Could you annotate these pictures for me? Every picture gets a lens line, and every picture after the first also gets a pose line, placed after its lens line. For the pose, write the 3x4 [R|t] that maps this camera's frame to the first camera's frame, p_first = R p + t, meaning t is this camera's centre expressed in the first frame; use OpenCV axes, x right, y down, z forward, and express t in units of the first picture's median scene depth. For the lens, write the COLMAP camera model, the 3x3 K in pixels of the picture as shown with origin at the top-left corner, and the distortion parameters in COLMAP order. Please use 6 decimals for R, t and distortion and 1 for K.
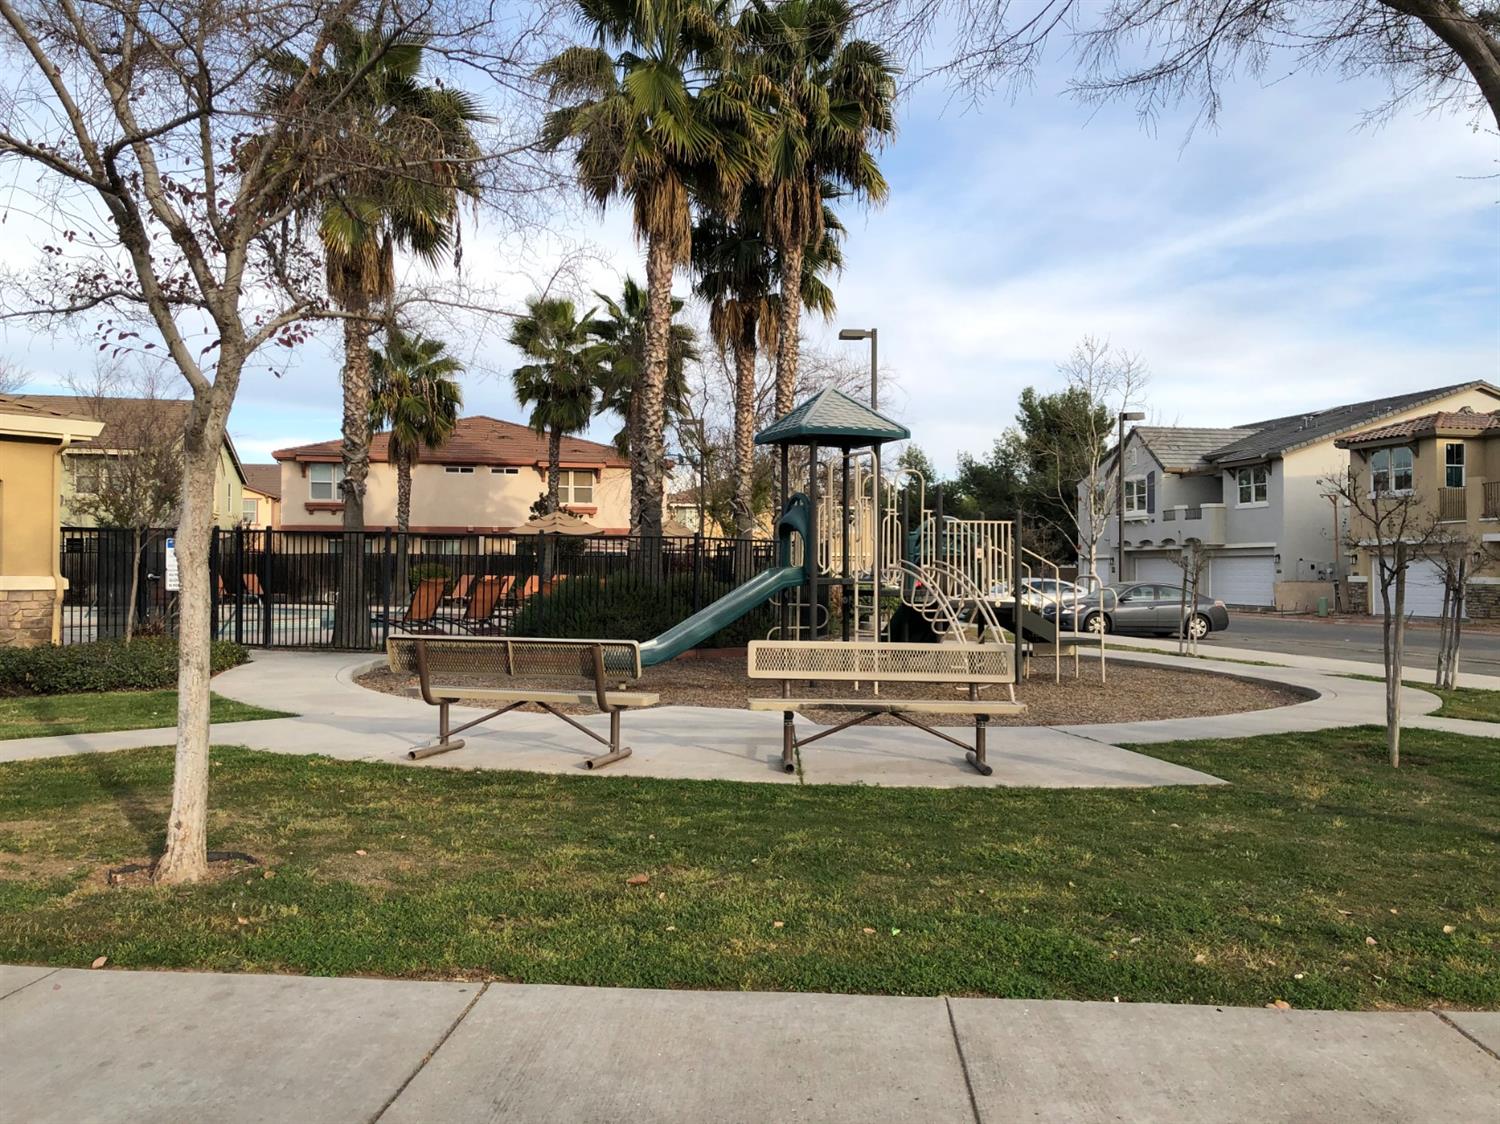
lens RADIAL K [[1188.1, 0, 766.6], [0, 1188.1, 563.2], [0, 0, 1]] dist [0.013314, -0.004036]
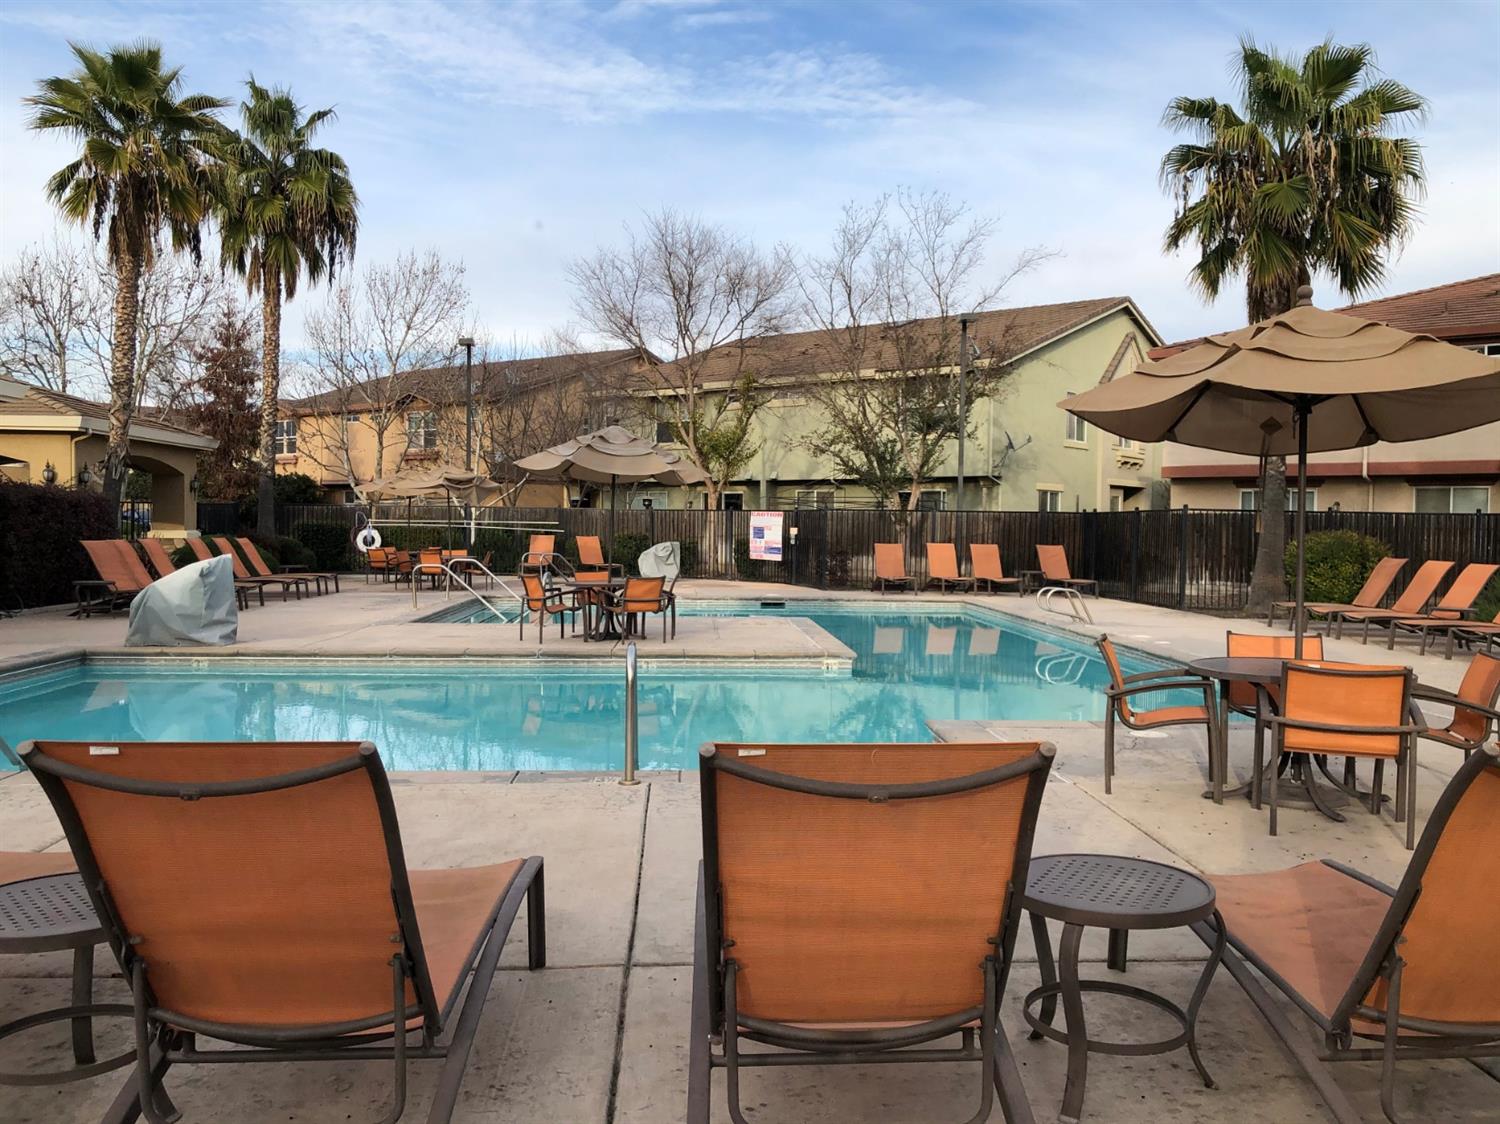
lens RADIAL K [[1188.1, 0, 766.6], [0, 1188.1, 563.2], [0, 0, 1]] dist [0.013314, -0.004036]
pose [[0.620913, 0.030109, -0.783301, -0.041345], [-0.005107, 0.999396, 0.034368, -0.001690], [0.783863, -0.017339, 0.620692, 0.453070]]
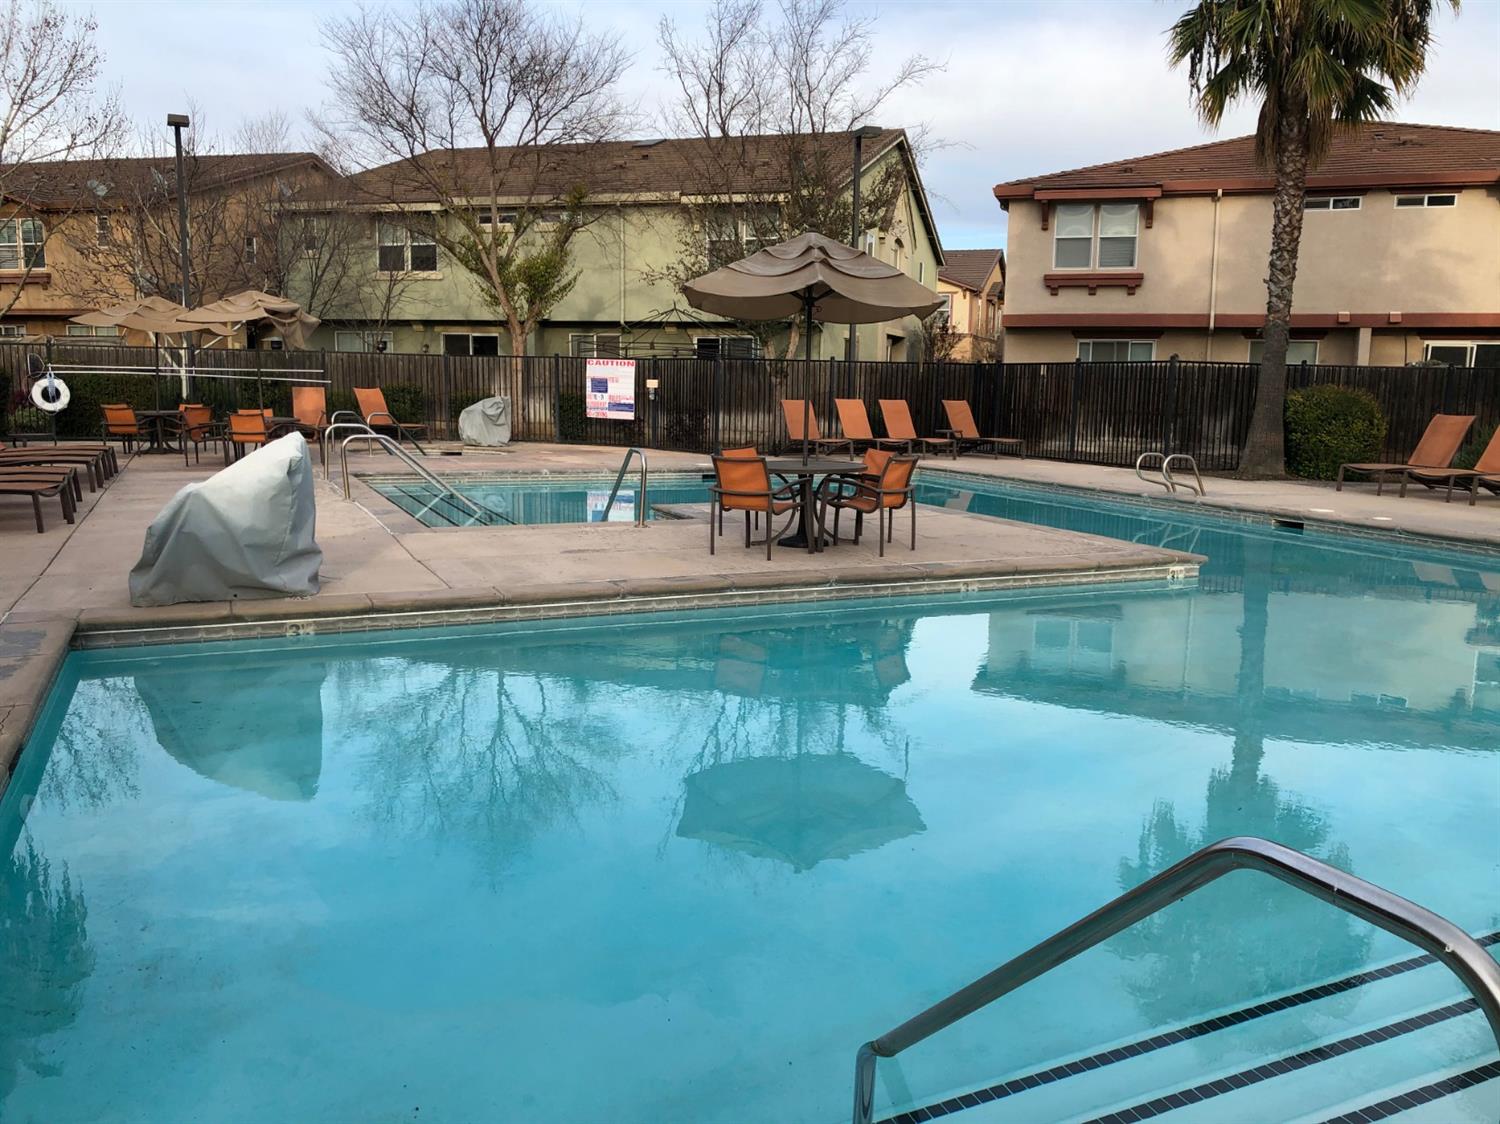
lens RADIAL K [[1218.5, 0, 753.8], [0, 1218.5, 521.7], [0, 0, 1]] dist [0.076990, -0.126309]
pose [[0.851065, 0.072508, -0.520030, -0.194551], [-0.010758, 0.992619, 0.120794, -0.002197], [0.524950, -0.097209, 0.845563, 0.420781]]
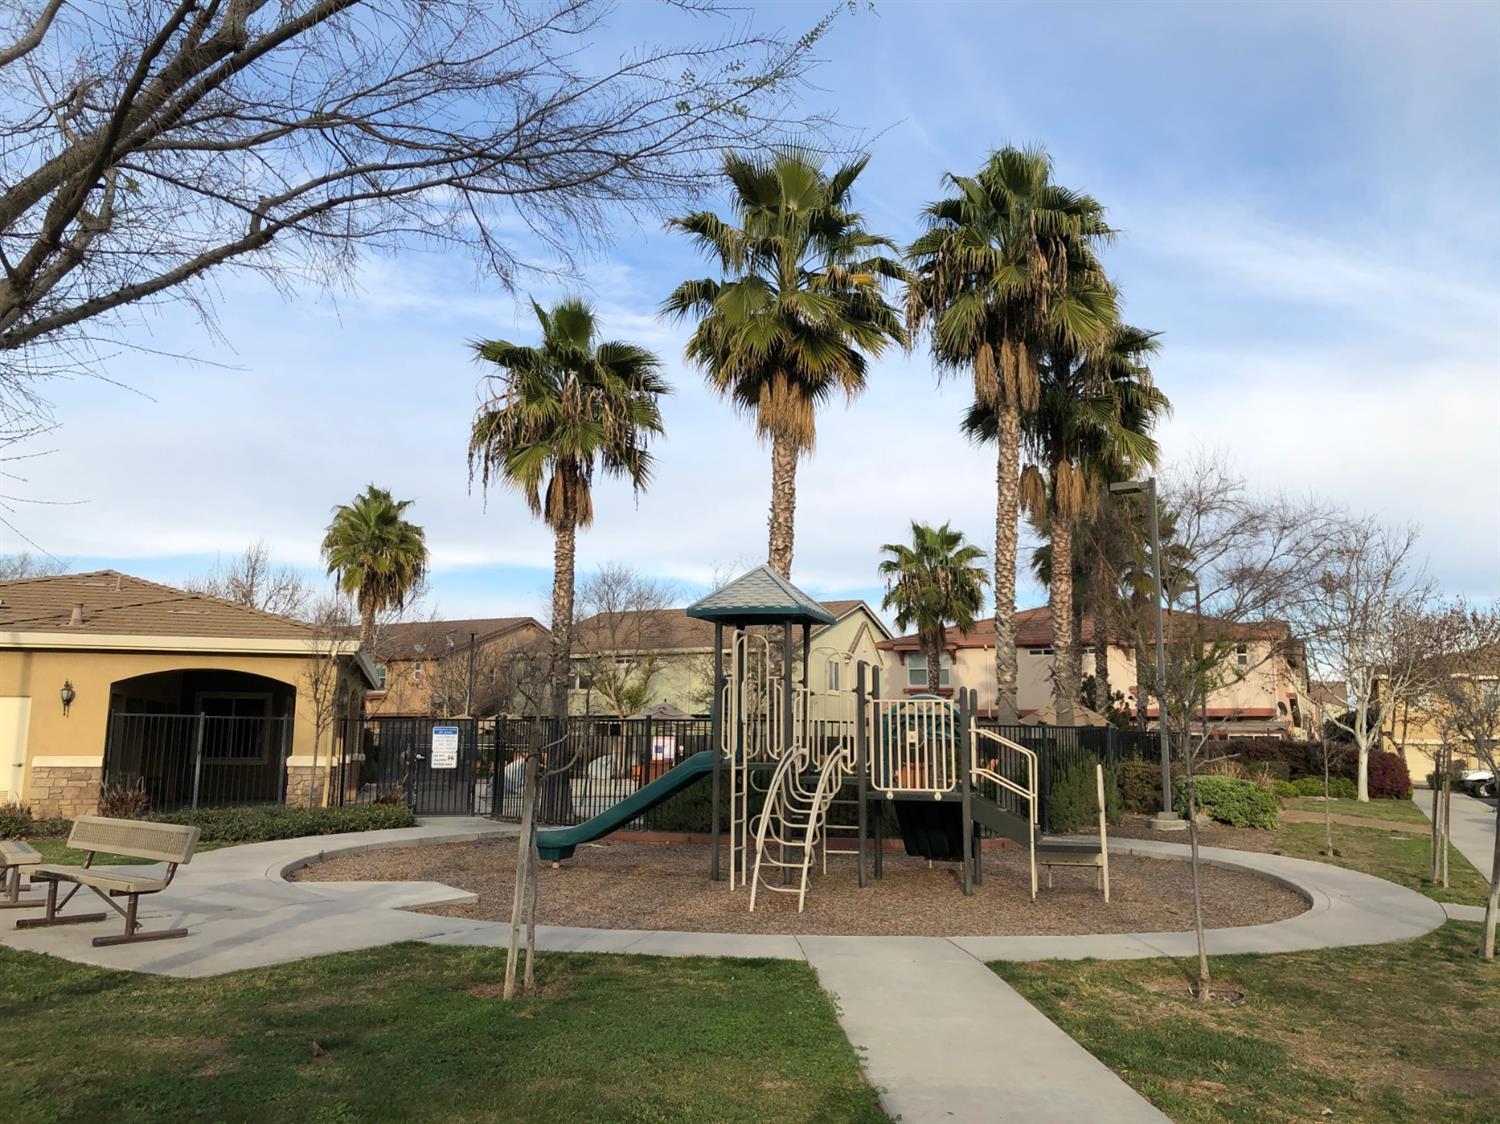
lens RADIAL K [[1188.1, 0, 766.6], [0, 1188.1, 563.2], [0, 0, 1]] dist [0.013314, -0.004036]
pose [[0.773182, -0.094908, -0.627043, 0.214611], [-0.000561, 0.988636, -0.150330, -0.001103], [0.634184, 0.116584, 0.764342, 0.079111]]
